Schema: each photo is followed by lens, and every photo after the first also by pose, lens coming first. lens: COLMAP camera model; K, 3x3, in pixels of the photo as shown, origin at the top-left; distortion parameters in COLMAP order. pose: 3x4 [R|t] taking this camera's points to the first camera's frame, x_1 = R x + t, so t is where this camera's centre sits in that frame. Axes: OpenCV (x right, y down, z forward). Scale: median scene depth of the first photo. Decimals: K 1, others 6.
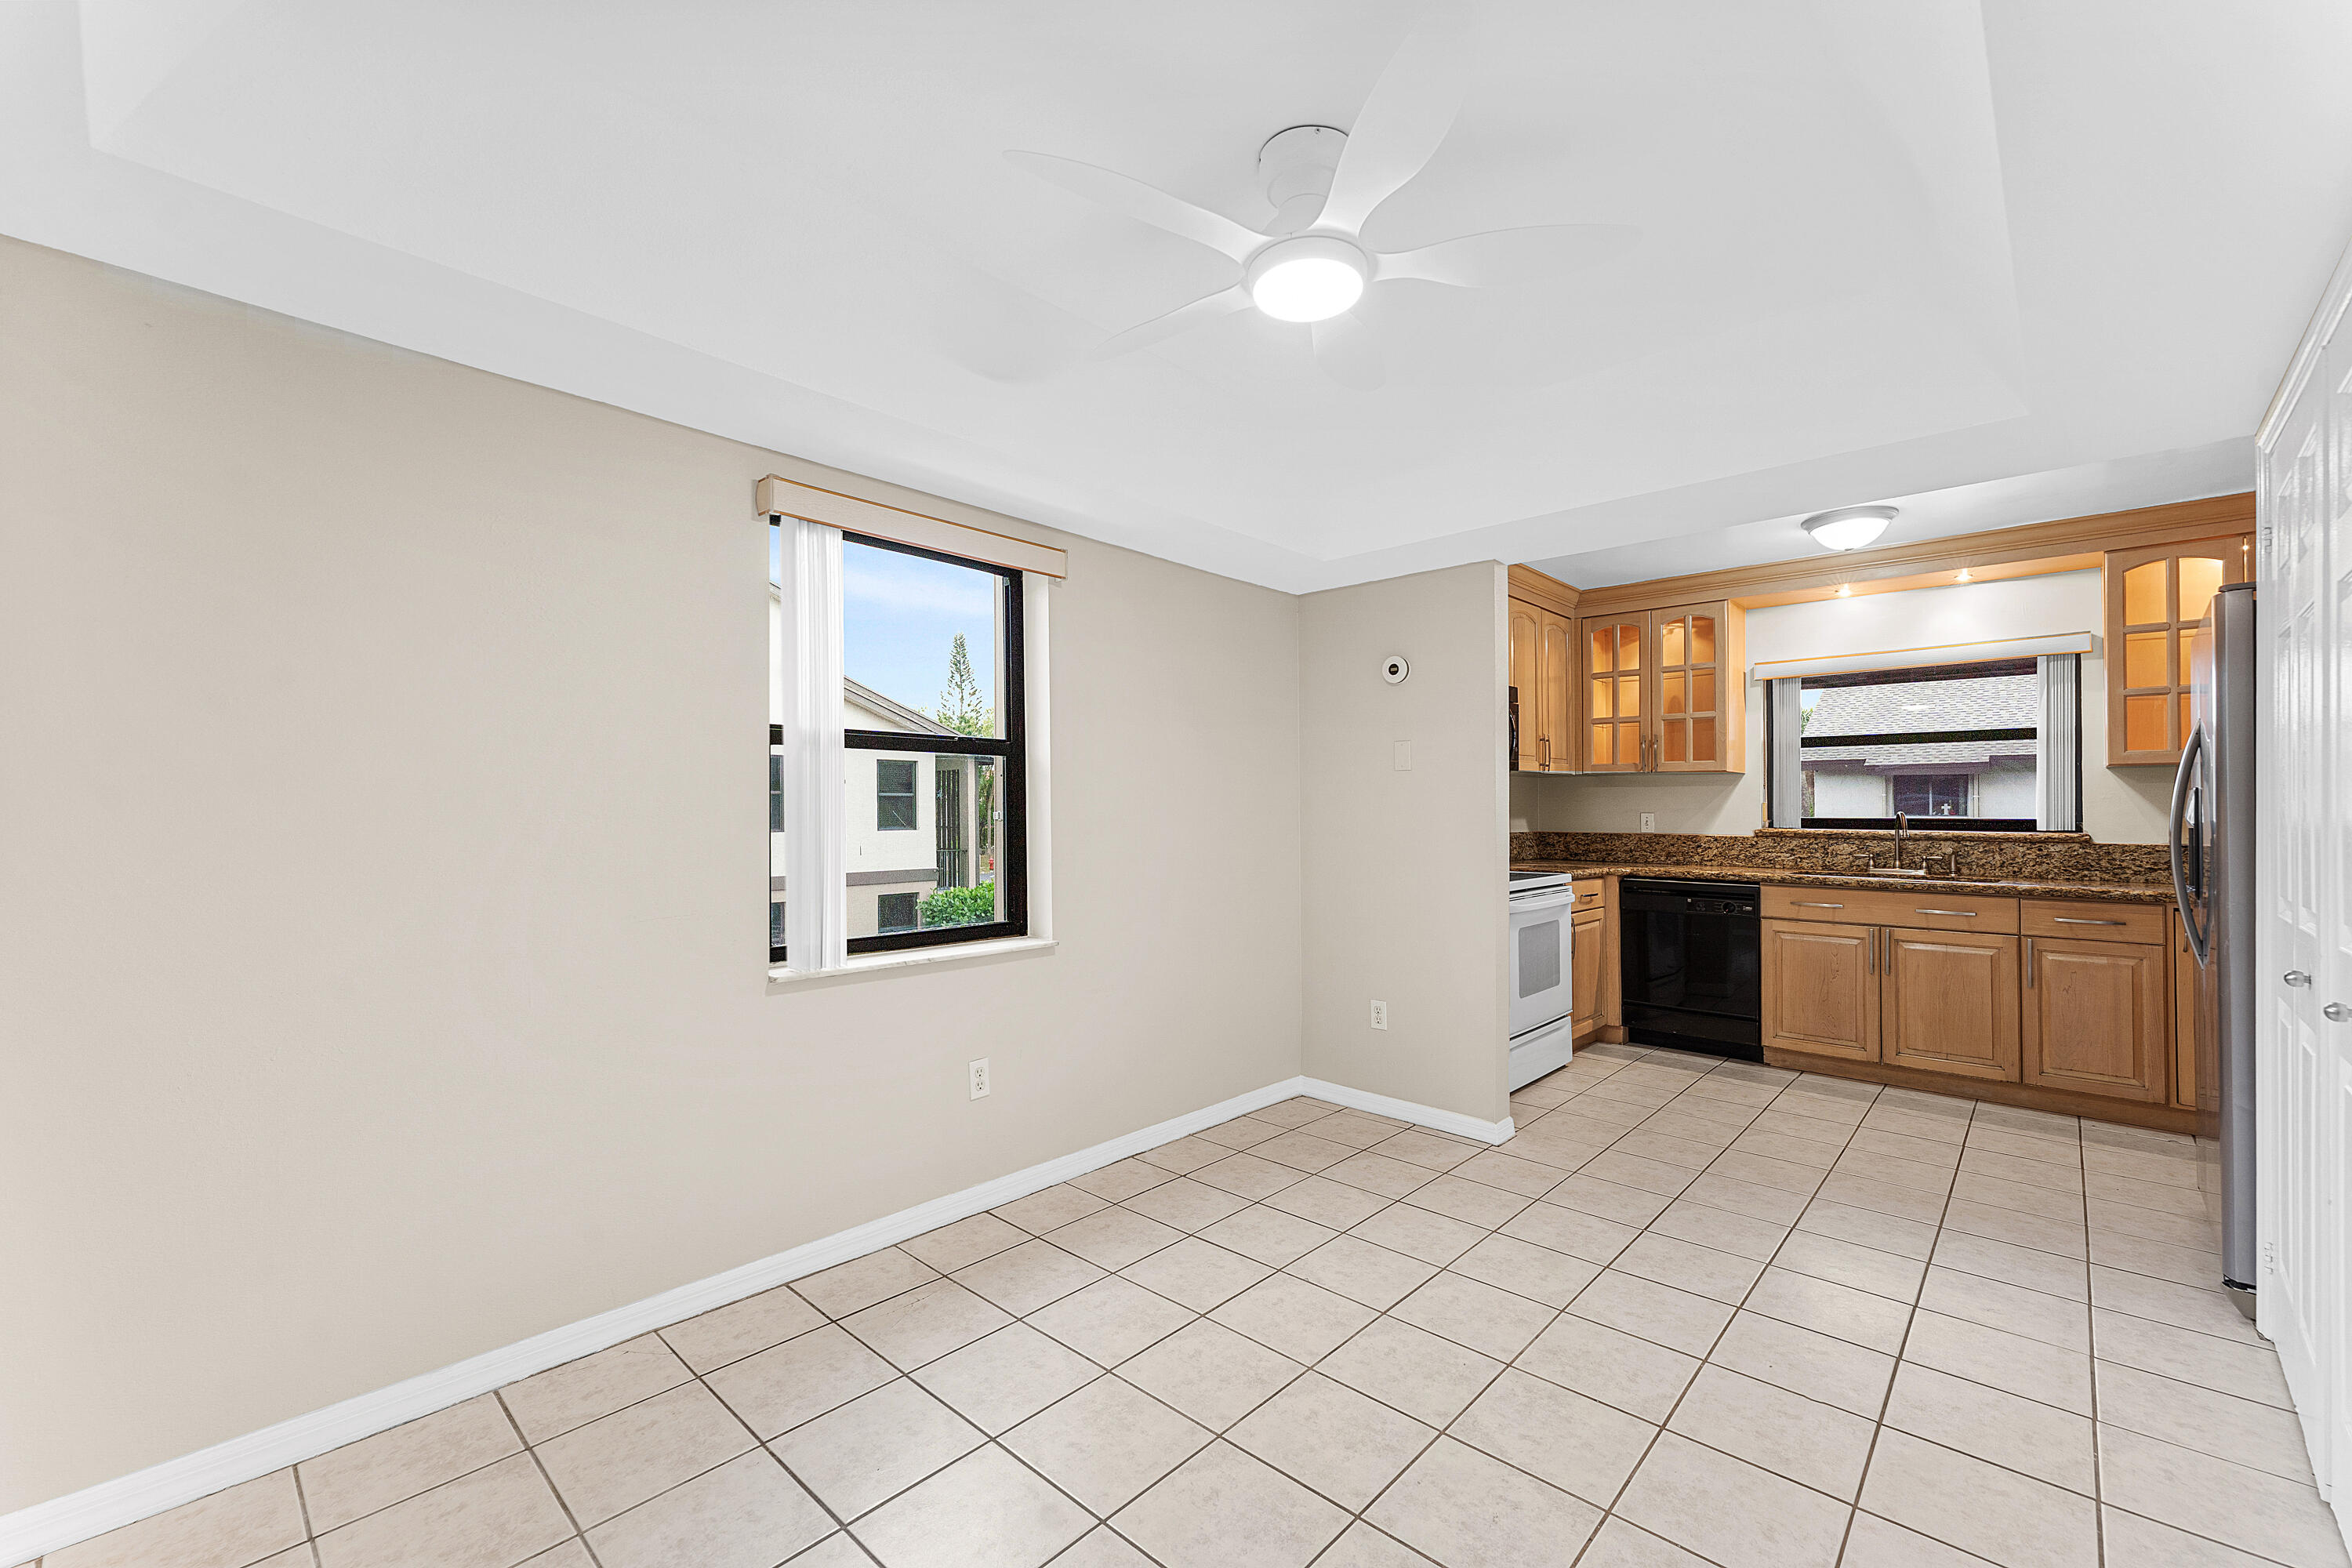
lens RADIAL K [[953.0, 0, 1144.0], [0, 953.0, 785.0], [0, 0, 1]] dist [0.001666, 0.000044]
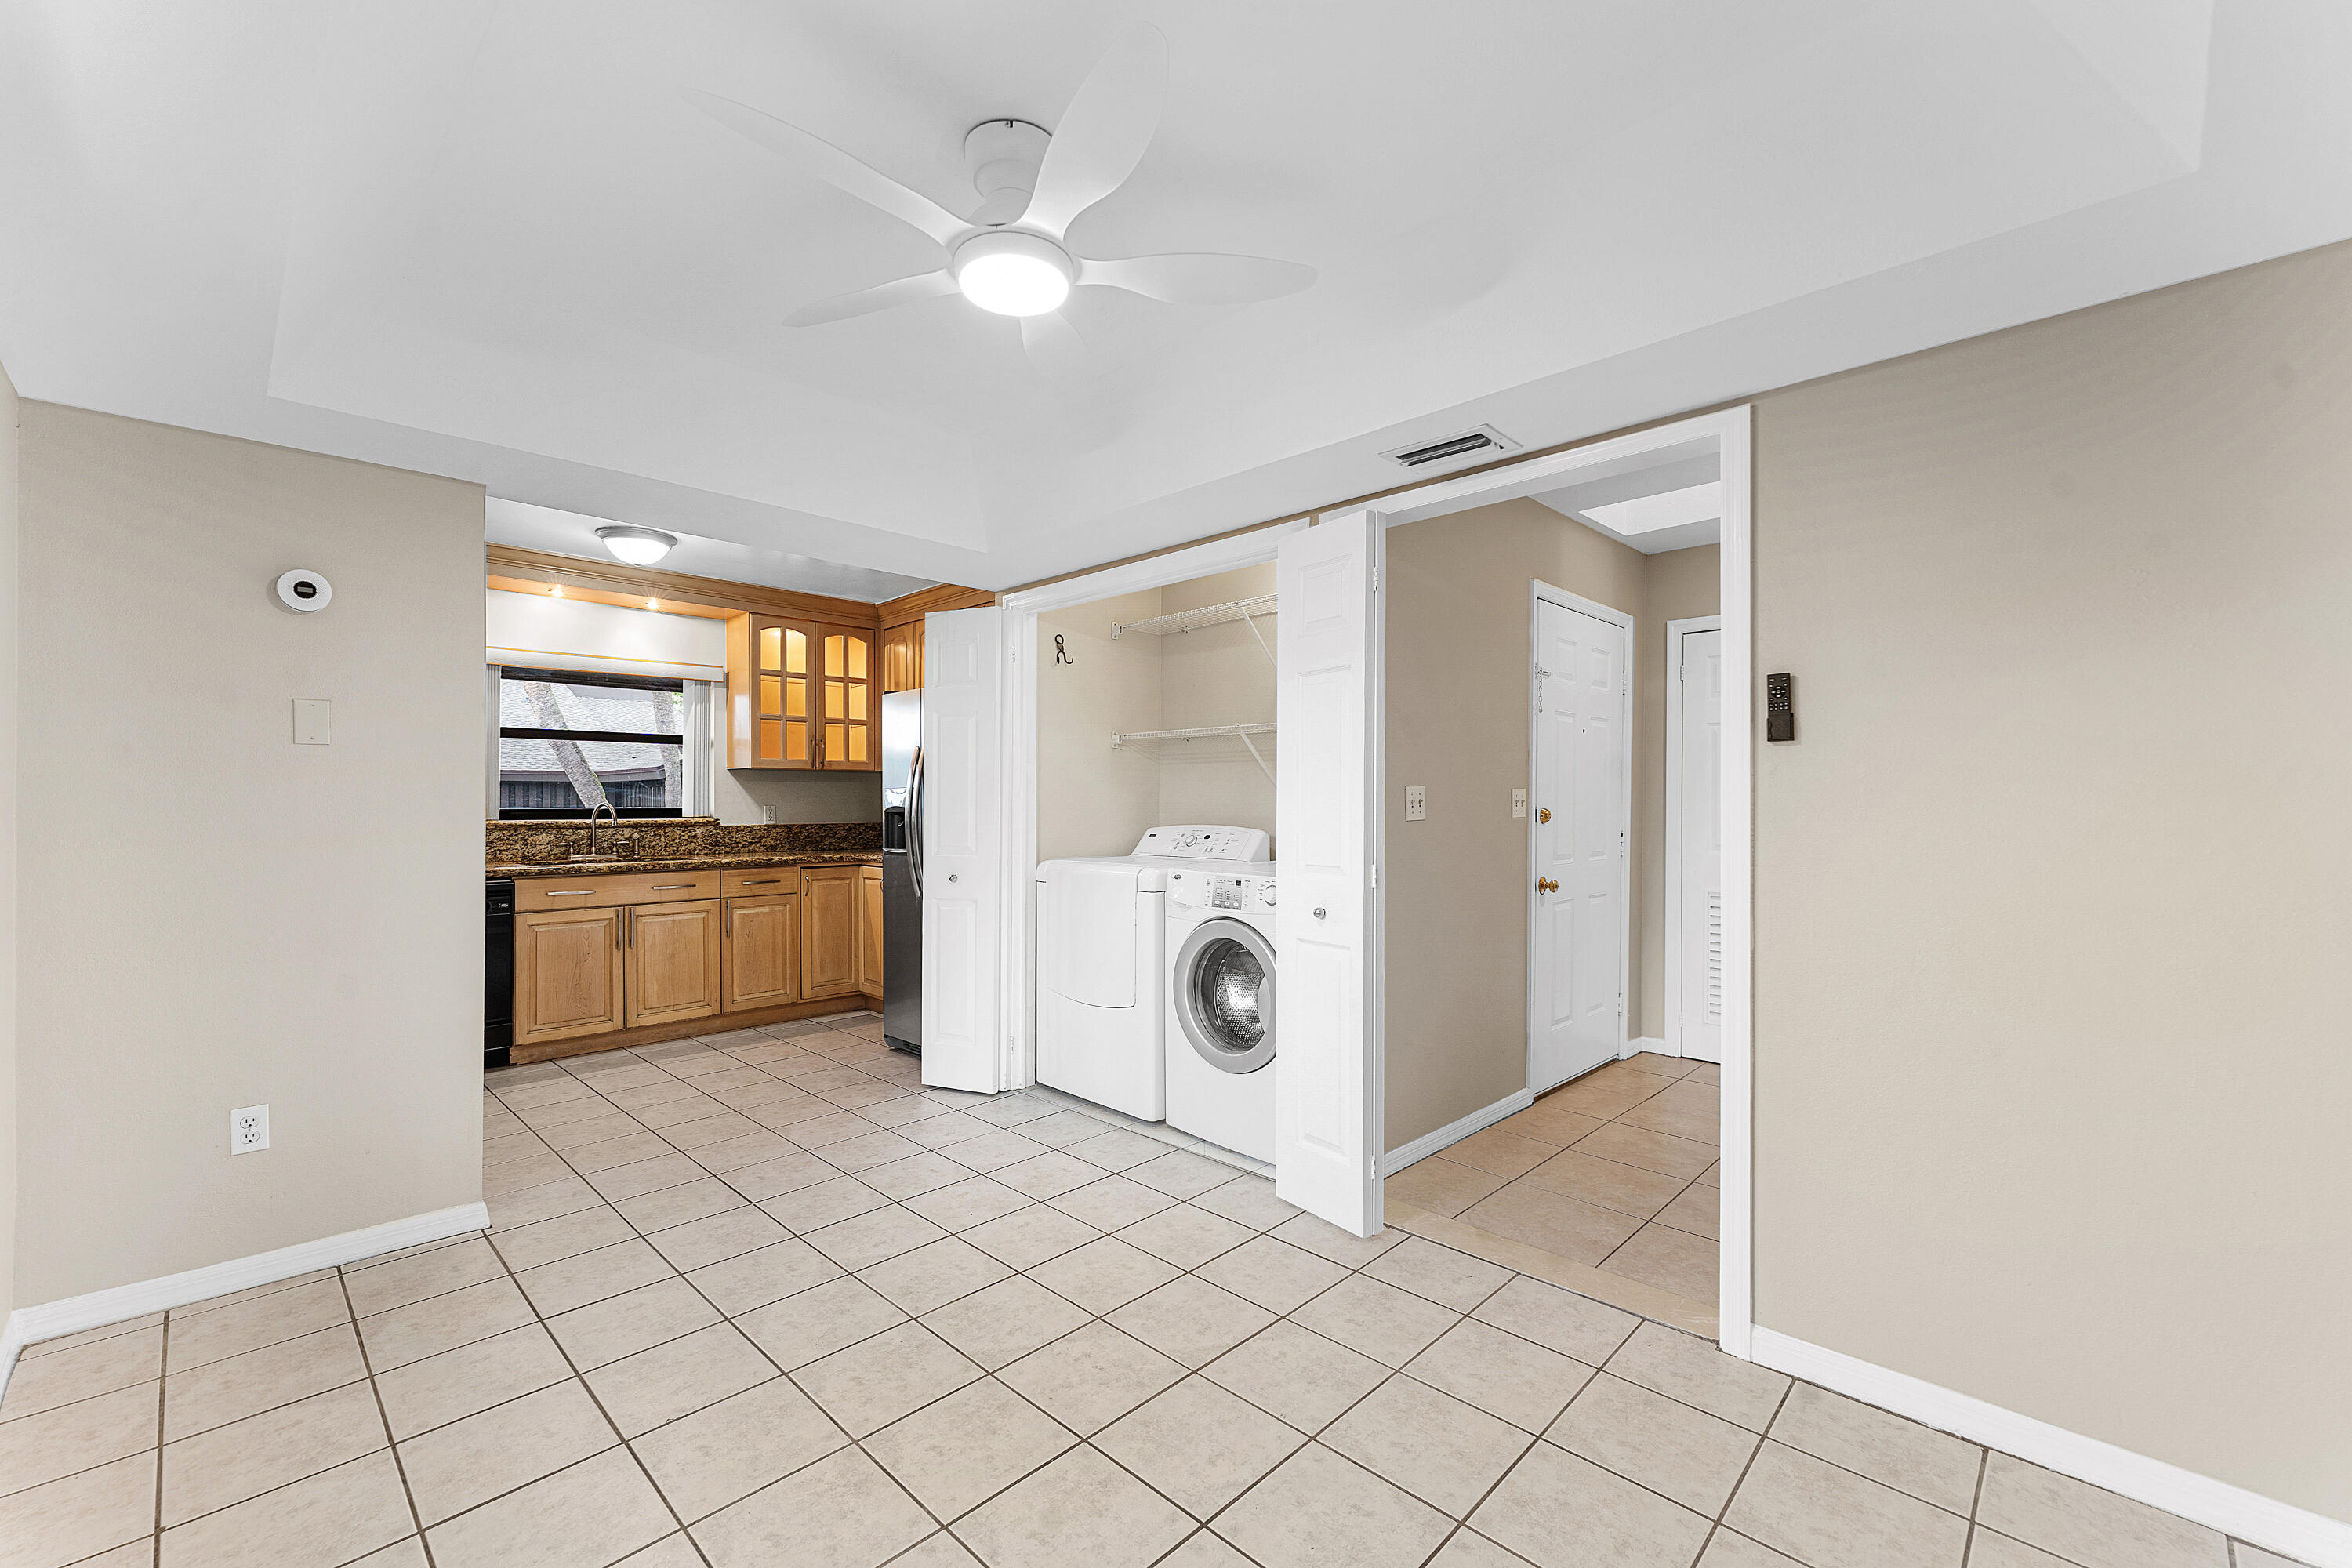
lens RADIAL K [[974.7, 0, 1176.1], [0, 974.7, 791.7], [0, 0, 1]] dist [0.002033, 0.000011]
pose [[0.004020, 0.006120, 0.999973, -0.336222], [-0.025097, 0.999667, -0.006017, 0.005622], [-0.999677, -0.025072, 0.004172, 0.332382]]
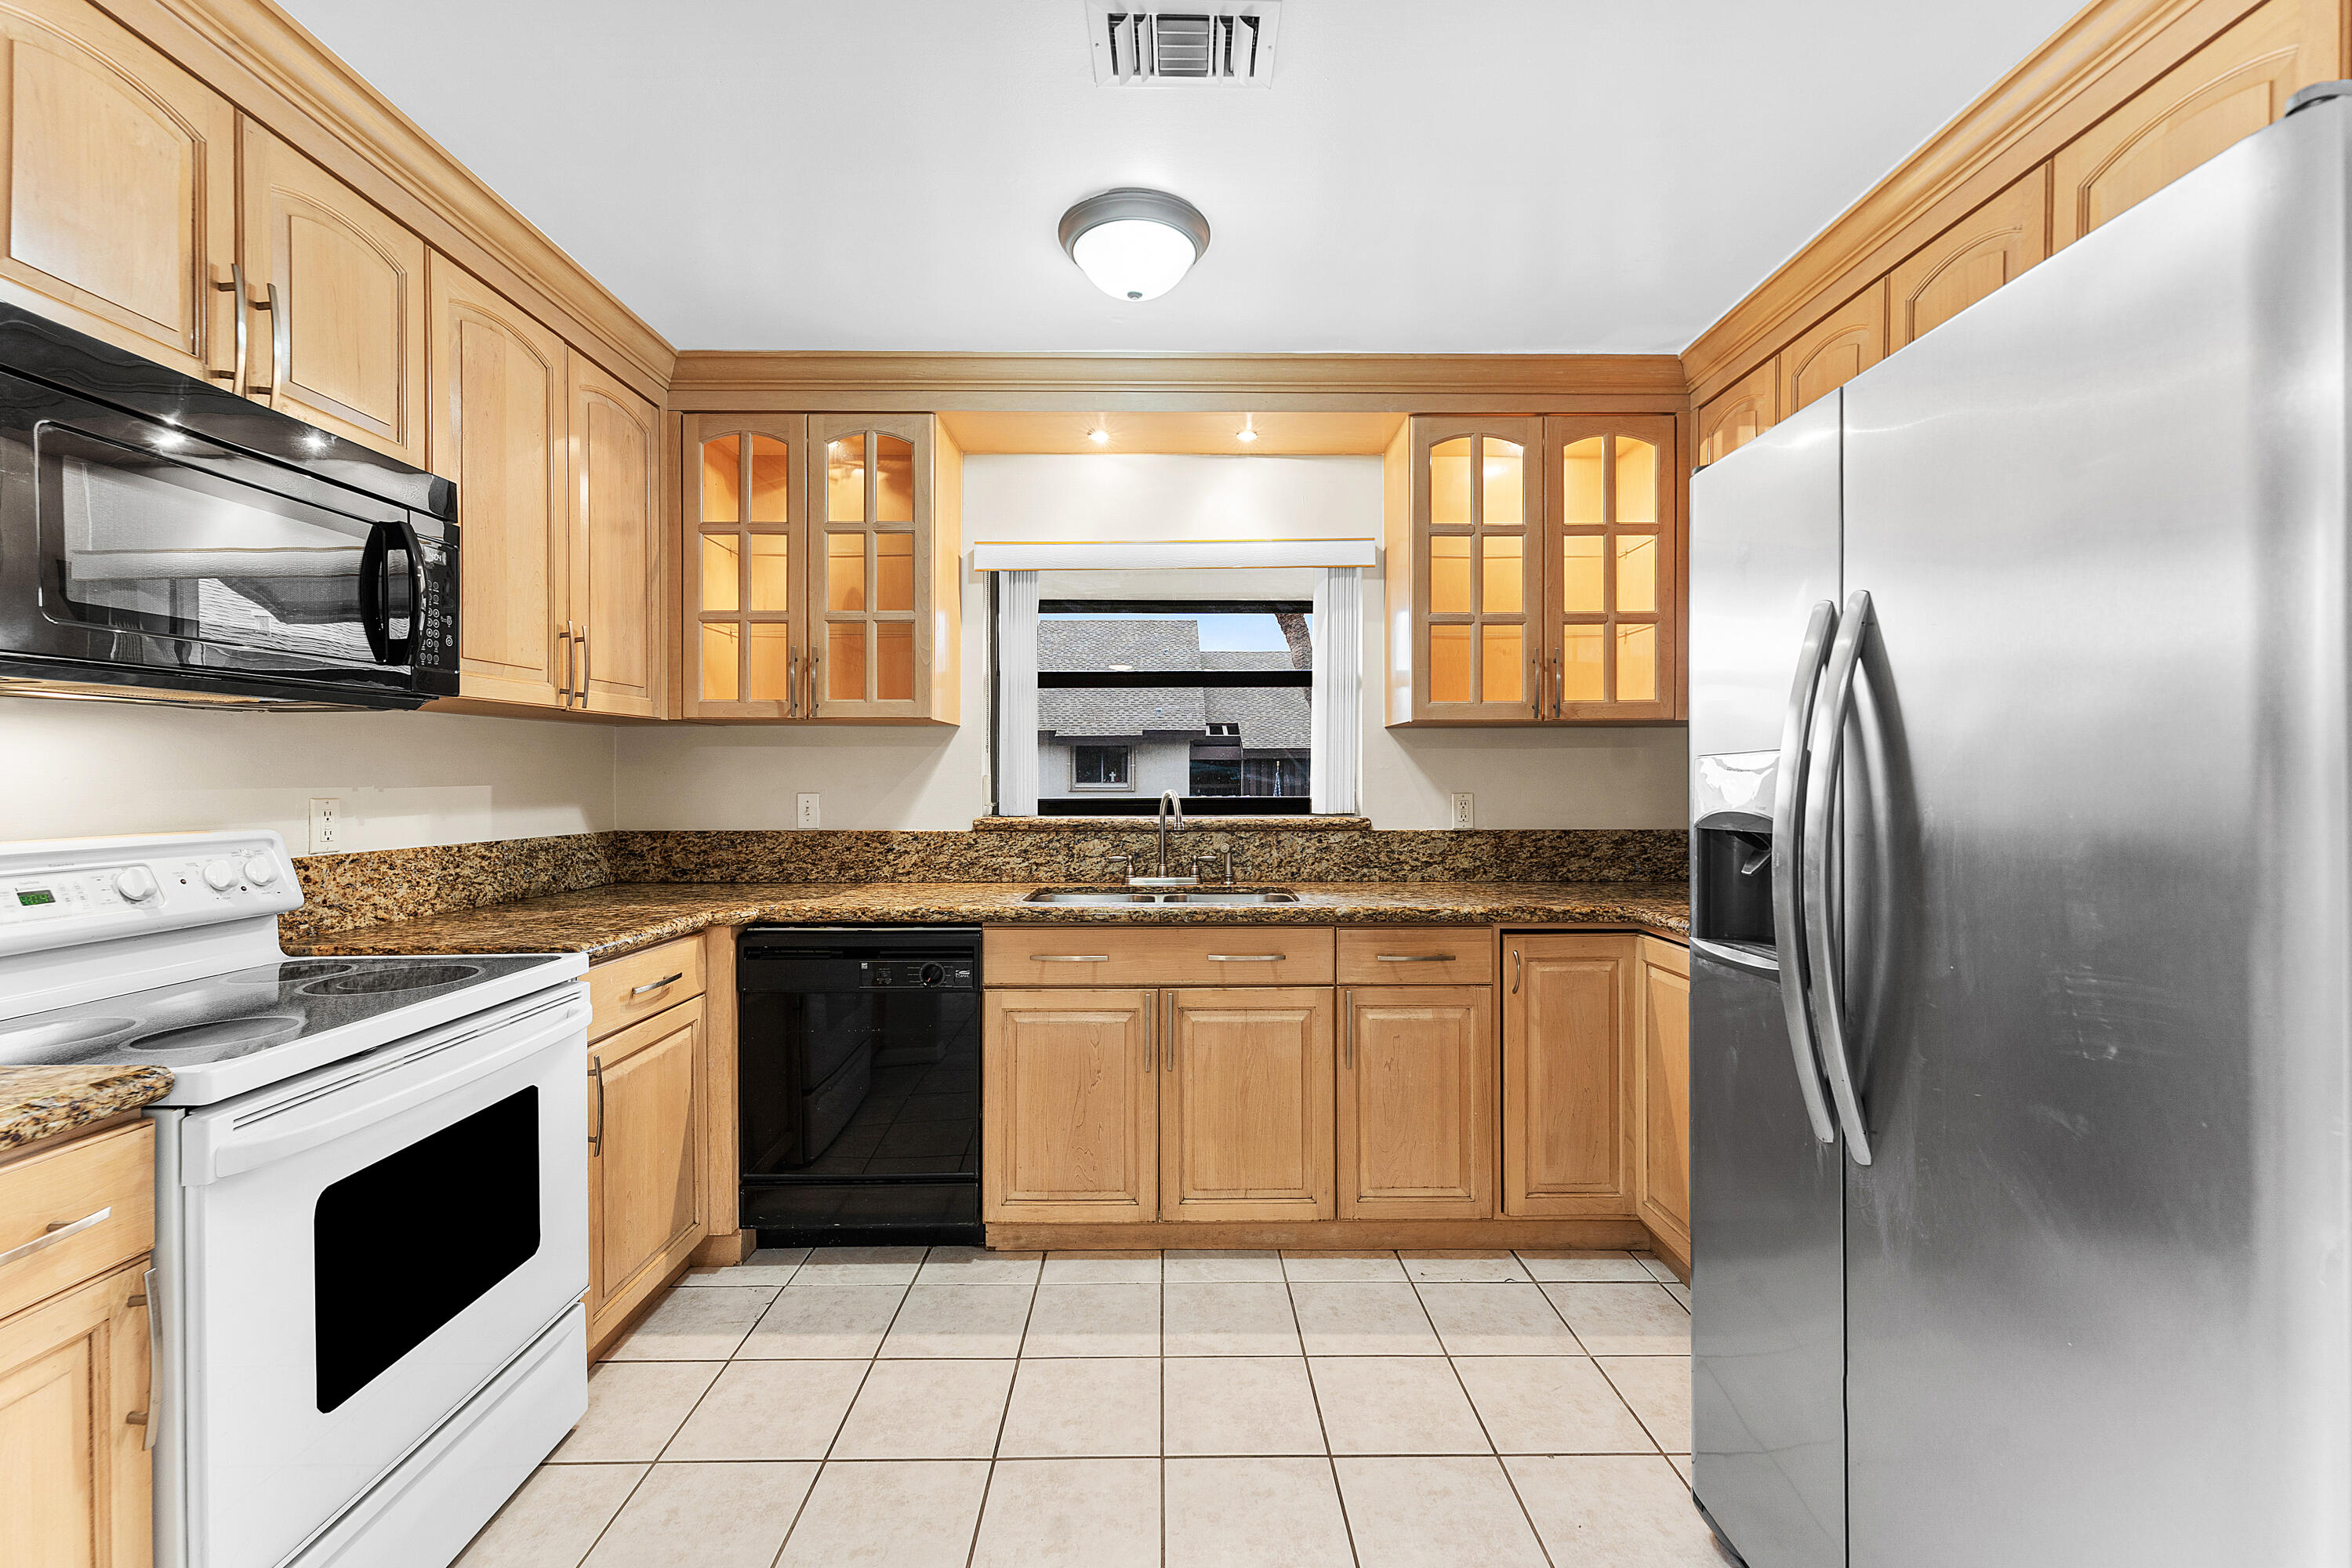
lens RADIAL K [[974.7, 0, 1176.1], [0, 974.7, 791.7], [0, 0, 1]] dist [0.002033, 0.000011]
pose [[0.709409, -0.015068, 0.704636, 0.336170], [-0.012421, 0.999349, 0.033875, 0.007715], [-0.704688, -0.032784, 0.708760, 0.534775]]
